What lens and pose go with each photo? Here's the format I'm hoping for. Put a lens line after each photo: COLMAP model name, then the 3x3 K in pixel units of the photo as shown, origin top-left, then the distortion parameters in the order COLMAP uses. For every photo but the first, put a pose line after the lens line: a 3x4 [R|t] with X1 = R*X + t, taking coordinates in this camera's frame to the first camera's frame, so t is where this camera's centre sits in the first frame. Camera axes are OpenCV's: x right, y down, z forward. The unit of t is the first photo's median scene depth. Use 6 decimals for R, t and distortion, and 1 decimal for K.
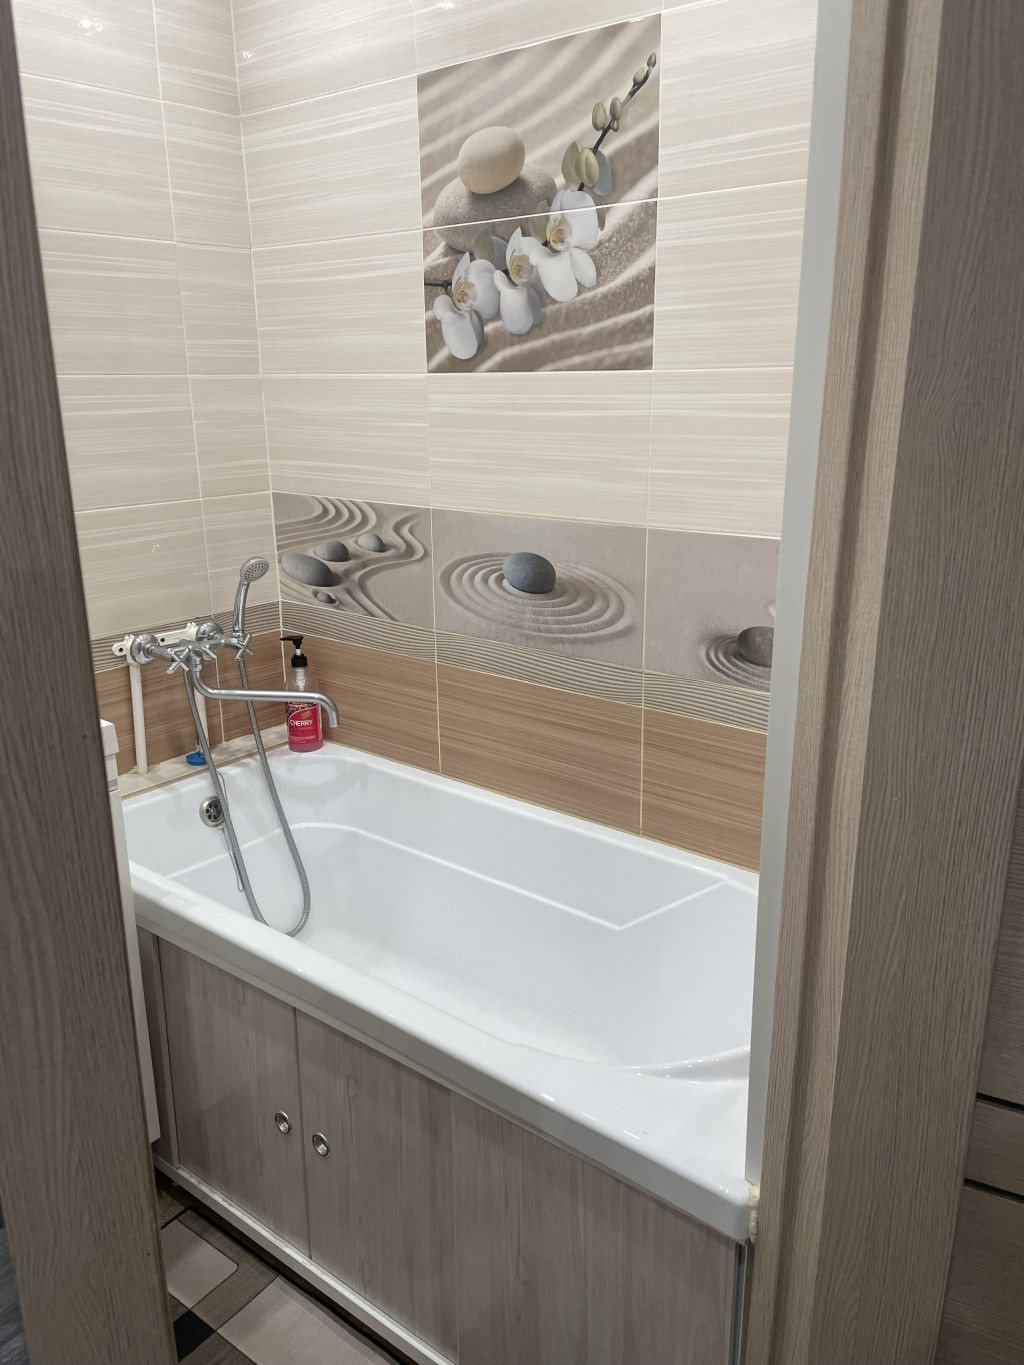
lens RADIAL K [[1037.0, 0, 501.6], [0, 1037.0, 691.5], [0, 0, 1]] dist [0.085377, -0.111414]
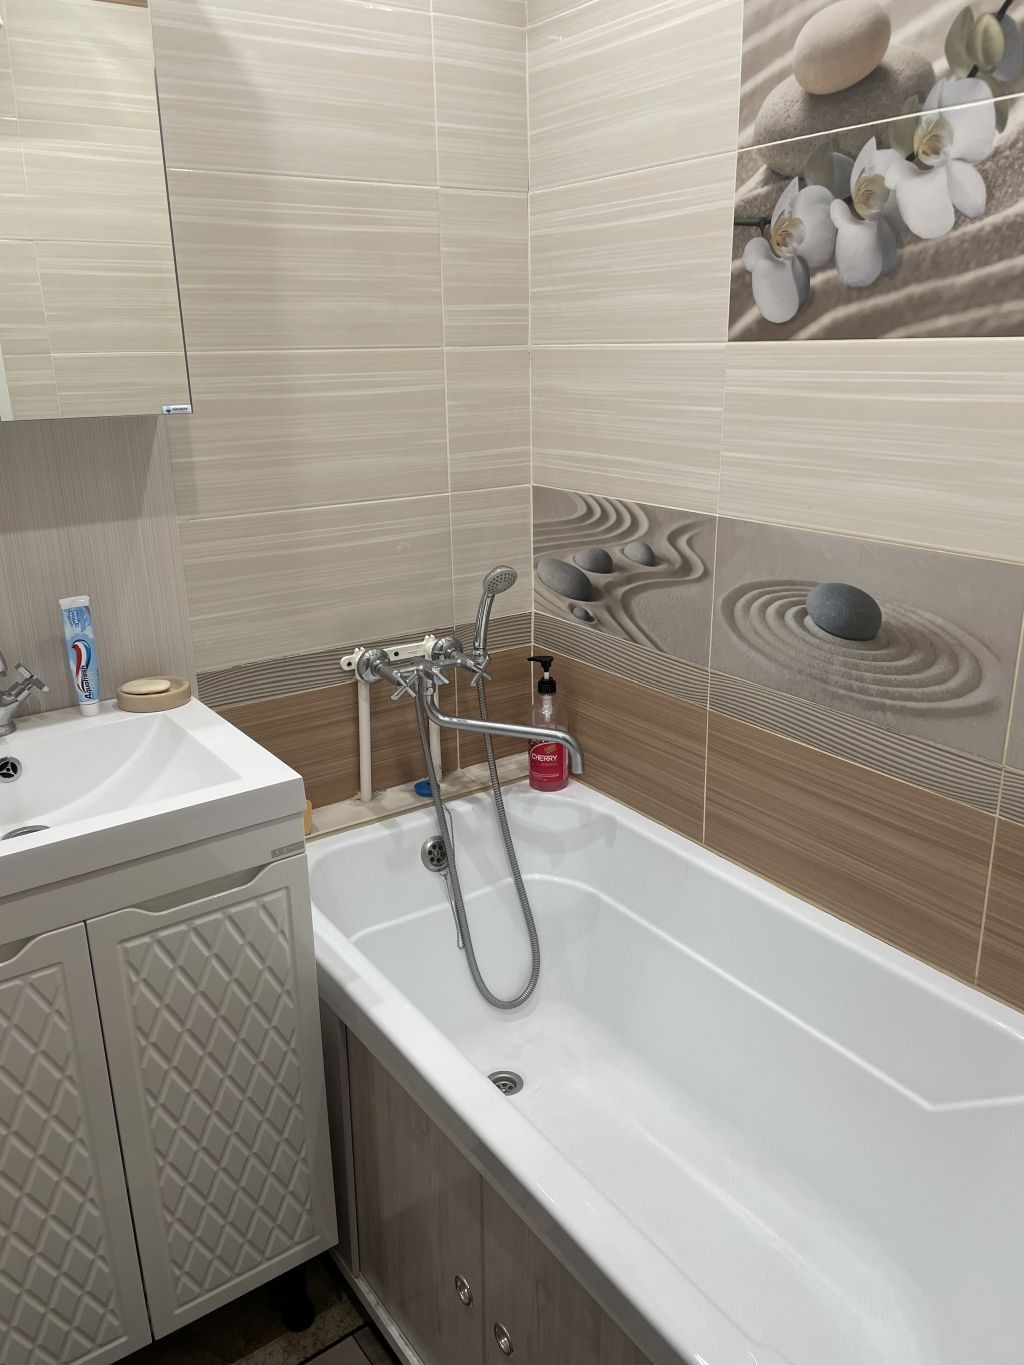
lens RADIAL K [[1037.0, 0, 502.4], [0, 1037.0, 696.2], [0, 0, 1]] dist [0.085377, -0.111414]
pose [[0.959838, 0.083283, -0.267909, -0.001731], [-0.073092, 0.996179, 0.047809, -0.065374], [0.270867, -0.026307, 0.962257, 0.192735]]
